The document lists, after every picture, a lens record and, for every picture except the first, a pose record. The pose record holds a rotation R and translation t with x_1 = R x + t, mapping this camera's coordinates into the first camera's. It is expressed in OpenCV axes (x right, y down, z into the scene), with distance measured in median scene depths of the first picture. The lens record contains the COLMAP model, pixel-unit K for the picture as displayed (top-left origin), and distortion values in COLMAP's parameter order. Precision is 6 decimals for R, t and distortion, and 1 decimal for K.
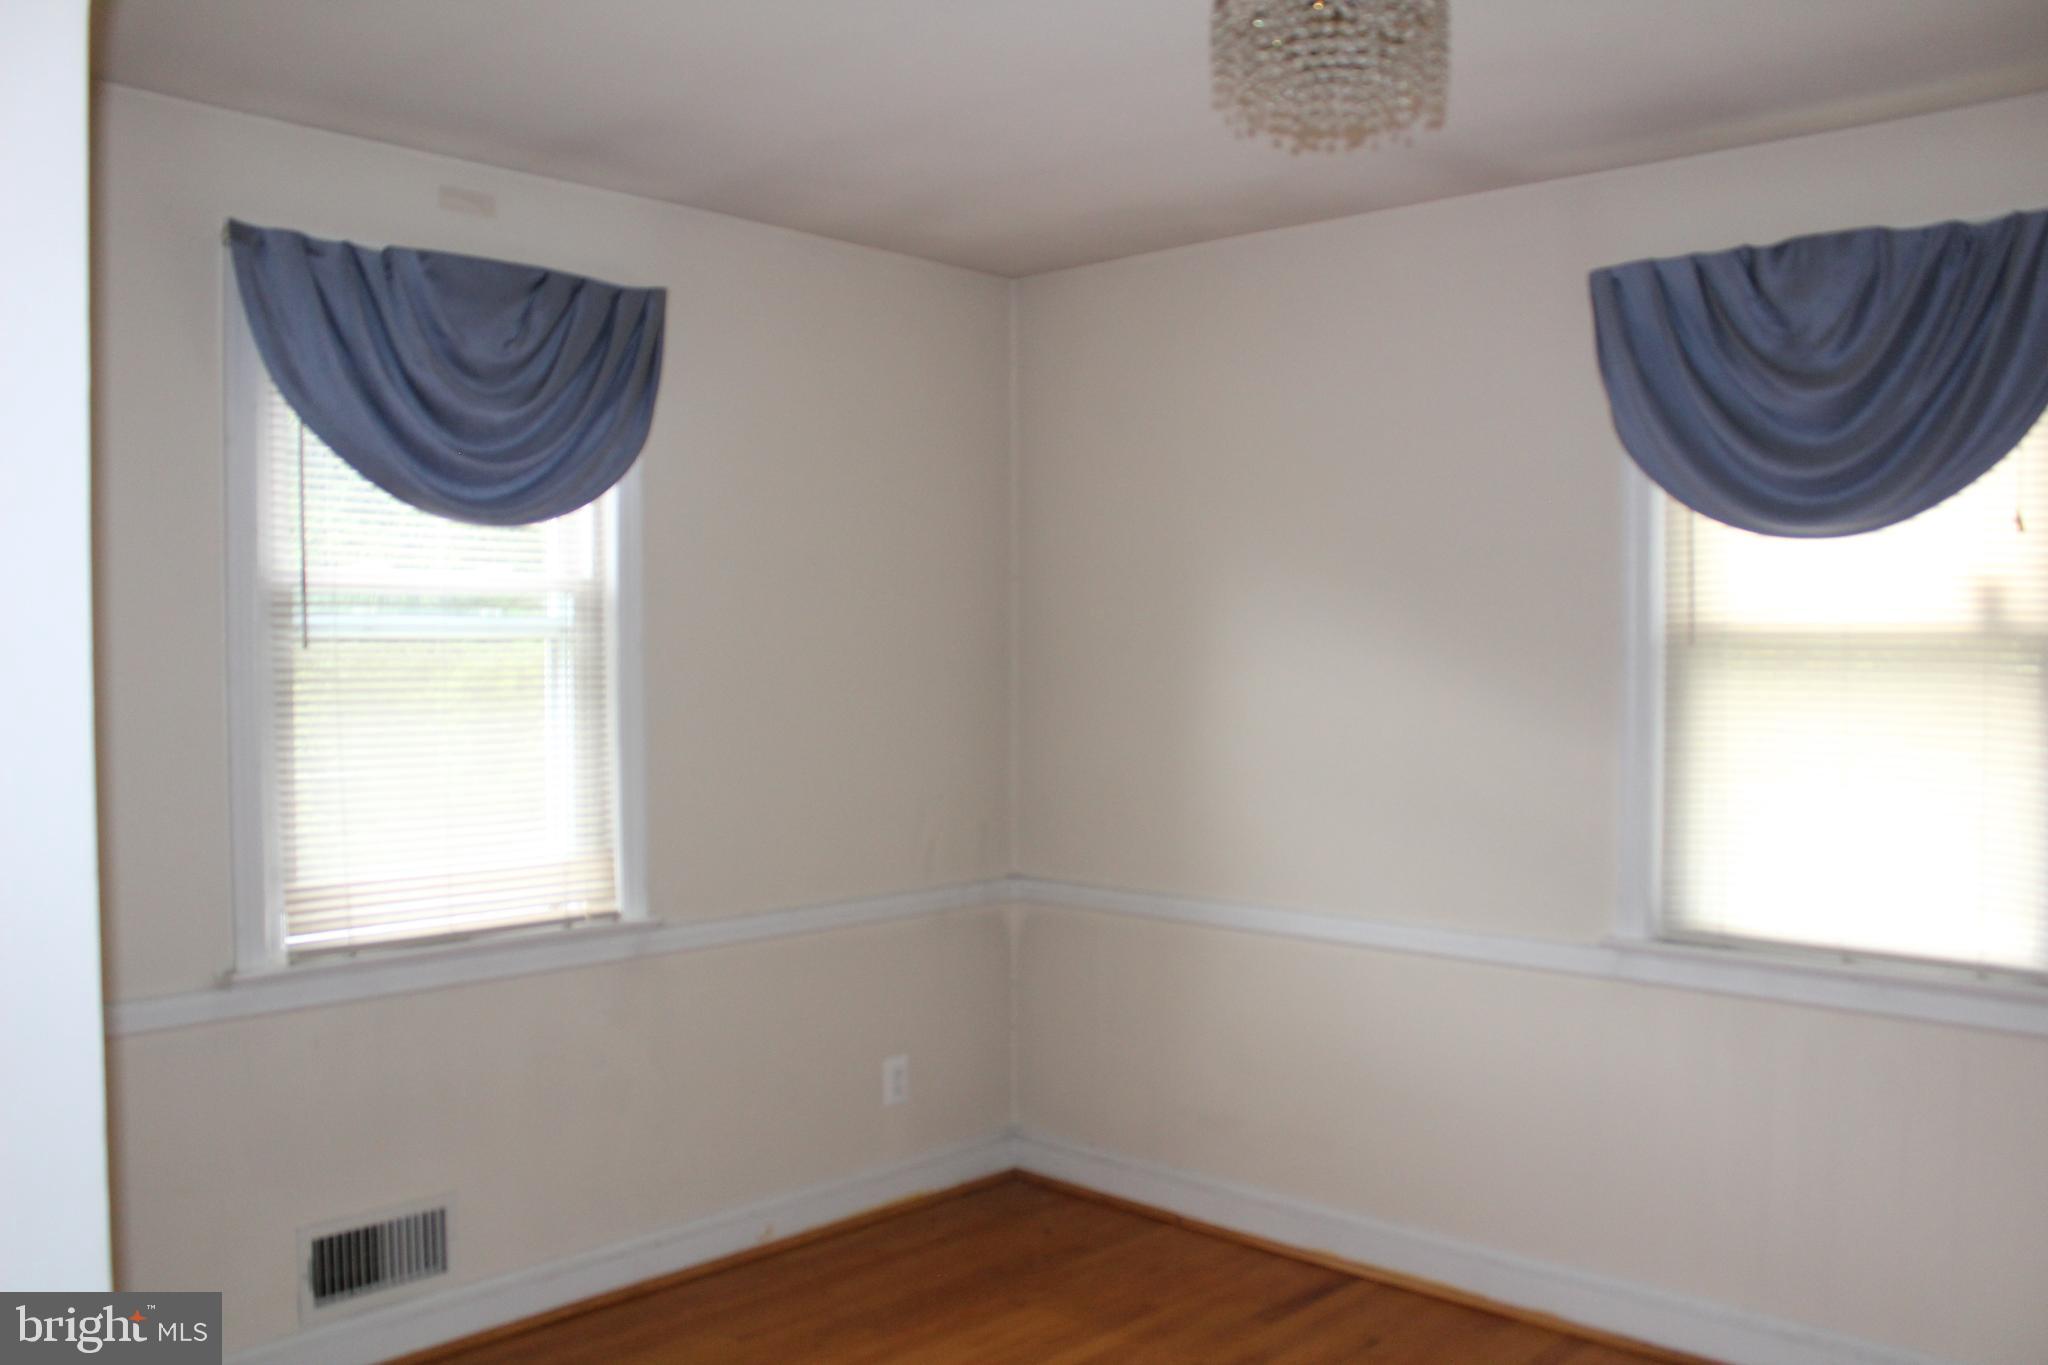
lens RADIAL K [[1810.0, 0, 1026.8], [0, 1810.0, 723.5], [0, 0, 1]] dist [-0.197968, 0.220538]
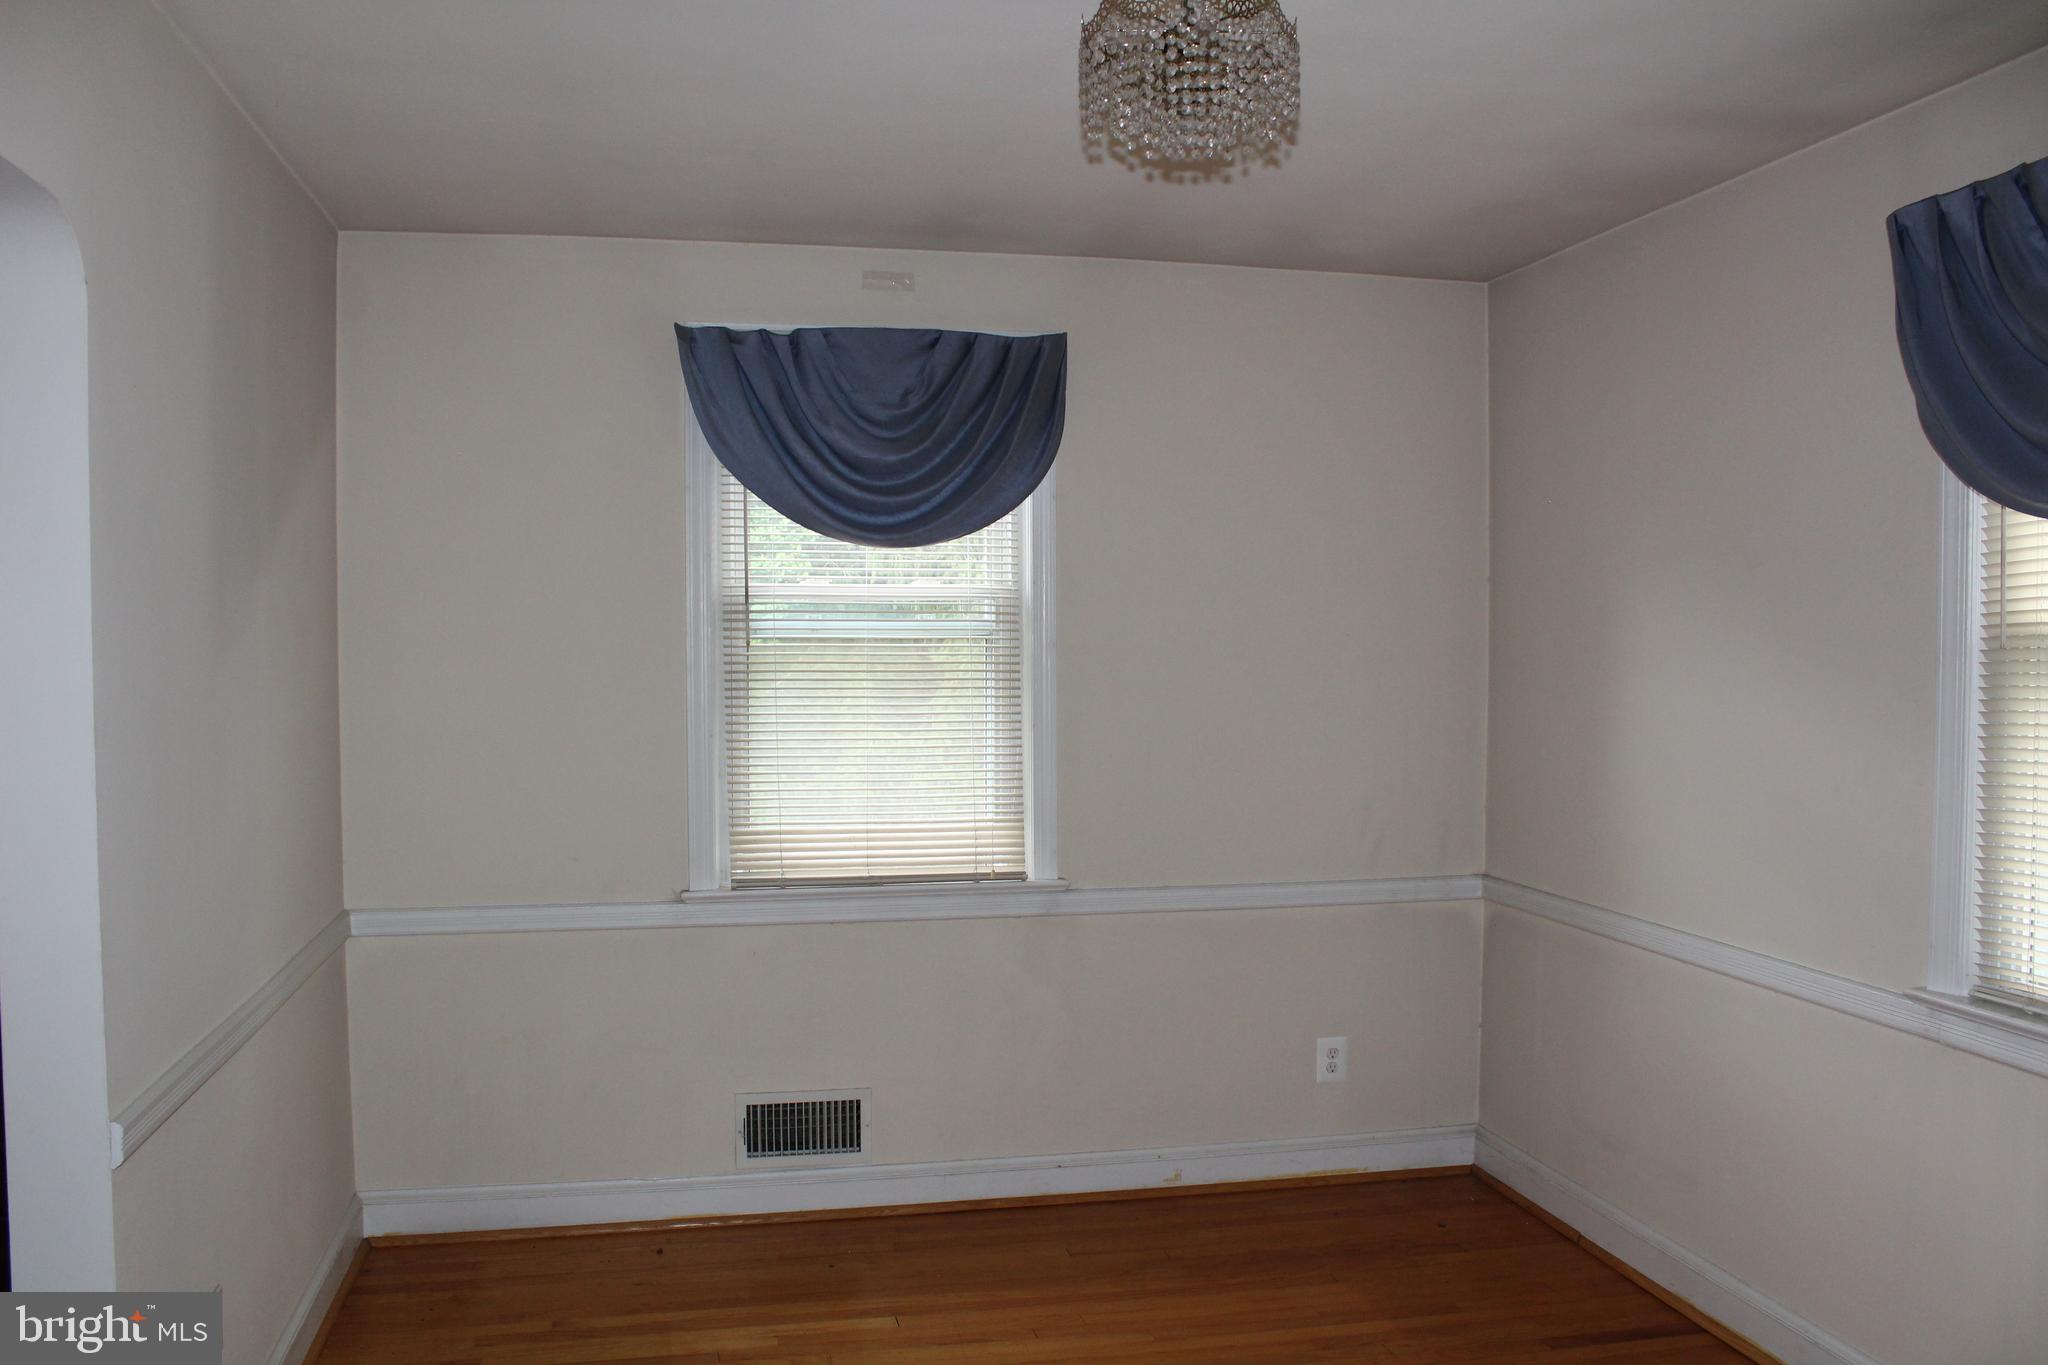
lens RADIAL K [[1810.0, 0, 1026.8], [0, 1810.0, 723.5], [0, 0, 1]] dist [-0.197968, 0.220538]
pose [[0.798747, 0.029623, -0.600938, 0.503185], [-0.027599, 0.999540, 0.012588, -0.007375], [0.601034, 0.006531, 0.799197, 0.064525]]
